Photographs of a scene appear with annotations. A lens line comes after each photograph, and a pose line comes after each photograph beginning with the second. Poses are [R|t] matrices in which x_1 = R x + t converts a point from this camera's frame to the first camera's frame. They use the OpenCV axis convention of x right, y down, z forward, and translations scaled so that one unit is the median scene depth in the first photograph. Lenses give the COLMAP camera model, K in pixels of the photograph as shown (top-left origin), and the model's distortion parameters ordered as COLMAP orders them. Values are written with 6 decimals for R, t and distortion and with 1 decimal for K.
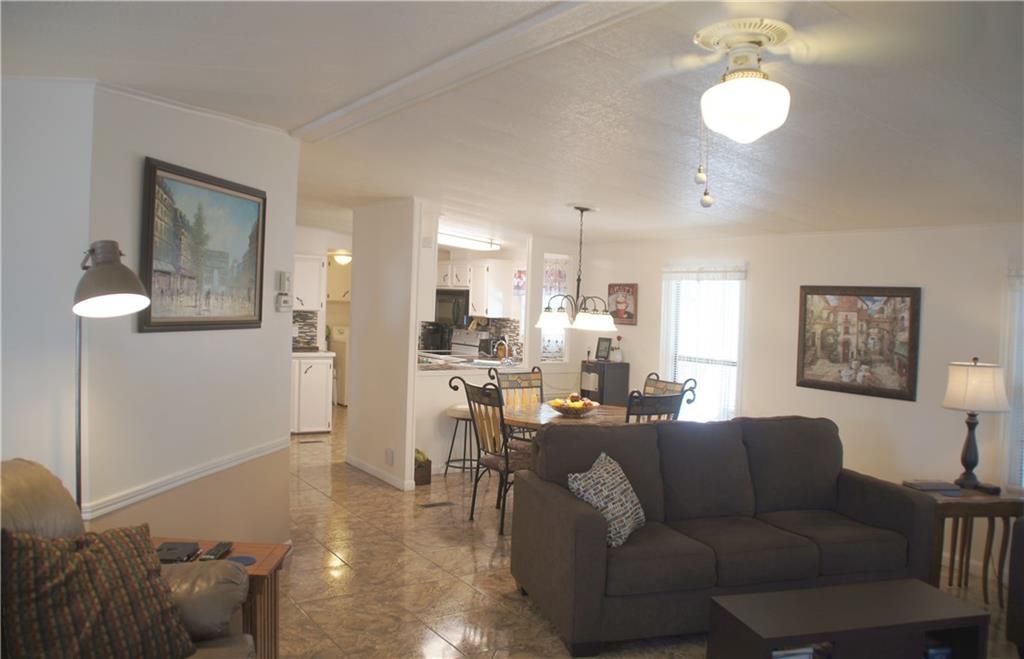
lens RADIAL K [[812.3, 0, 512.0], [0, 812.3, 329.5], [0, 0, 1]] dist [-0.167915, 0.153946]
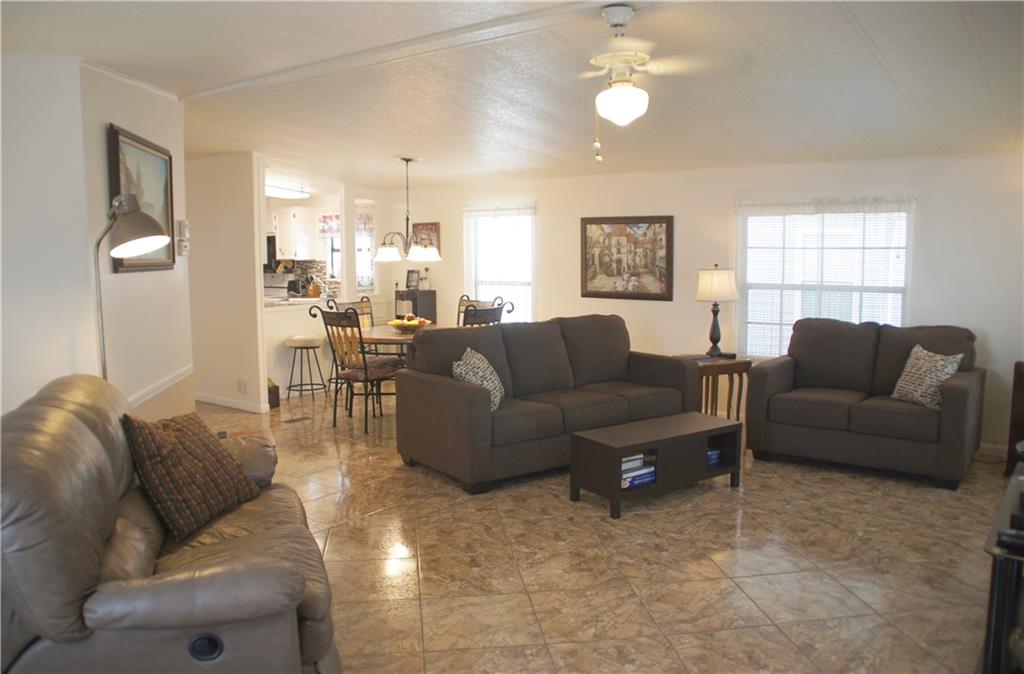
lens RADIAL K [[799.5, 0, 512.0], [0, 799.5, 337.0], [0, 0, 1]] dist [-0.132486, -0.006533]
pose [[0.943853, -0.078446, 0.320918, -0.174615], [0.053156, 0.994804, 0.086835, 0.019113], [-0.326062, -0.064901, 0.943118, -0.184066]]
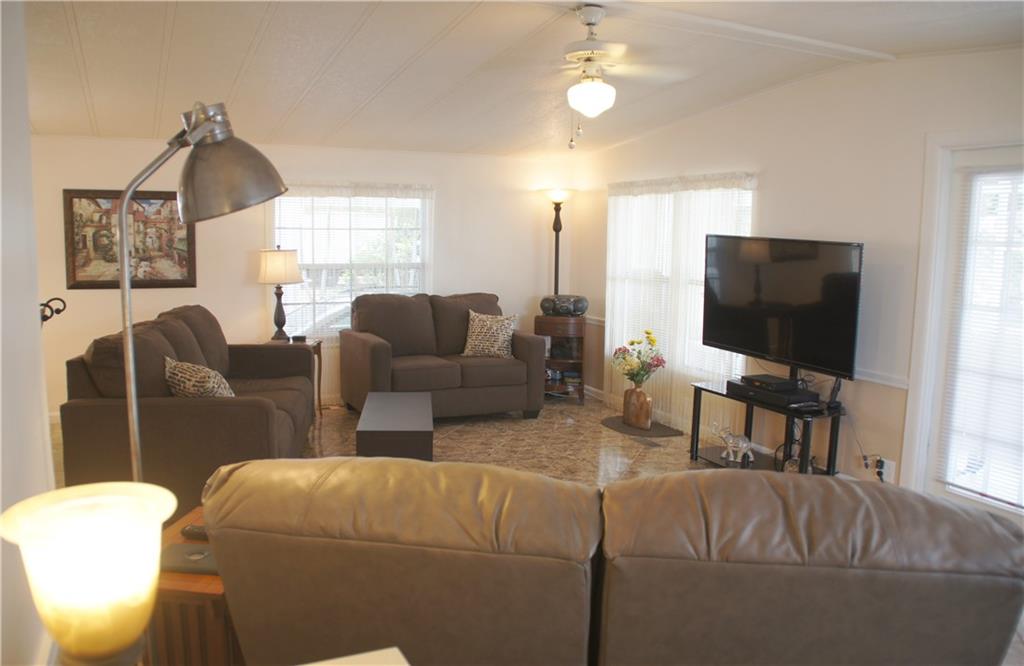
lens RADIAL K [[780.2, 0, 512.0], [0, 780.2, 333.0], [0, 0, 1]] dist [-0.143682, 0.069147]
pose [[0.146673, -0.154610, 0.977027, -0.537549], [0.027779, 0.987964, 0.152170, -0.003384], [-0.988795, 0.004821, 0.149203, 0.323825]]
